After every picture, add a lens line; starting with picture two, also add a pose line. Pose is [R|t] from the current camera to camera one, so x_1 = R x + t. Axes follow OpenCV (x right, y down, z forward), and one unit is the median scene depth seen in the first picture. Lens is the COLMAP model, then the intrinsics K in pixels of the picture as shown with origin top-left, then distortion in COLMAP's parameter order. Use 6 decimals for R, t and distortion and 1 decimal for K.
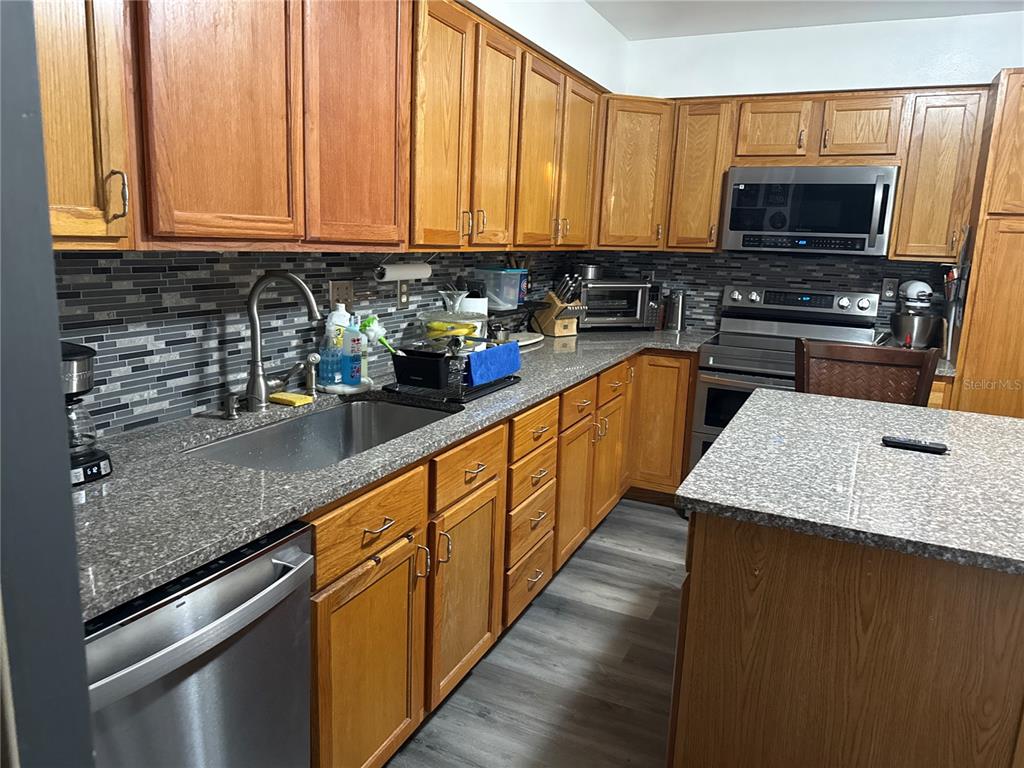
lens RADIAL K [[731.6, 0, 479.8], [0, 731.6, 378.2], [0, 0, 1]] dist [0.041313, -0.060406]
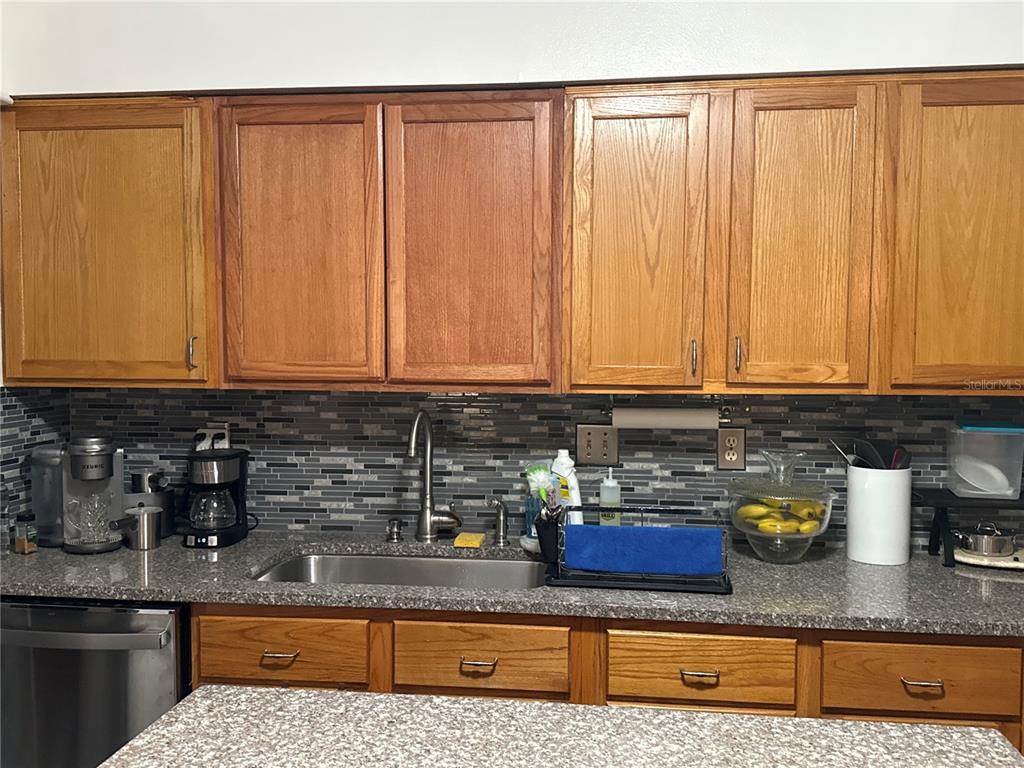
lens RADIAL K [[954.9, 0, 551.2], [0, 954.9, 384.4], [0, 0, 1]] dist [0.002788, 0.000000]
pose [[0.345066, 0.016068, -0.938441, 1.132837], [-0.170300, 0.984329, -0.045766, -0.159055], [0.922999, 0.175608, 0.342395, 0.735116]]
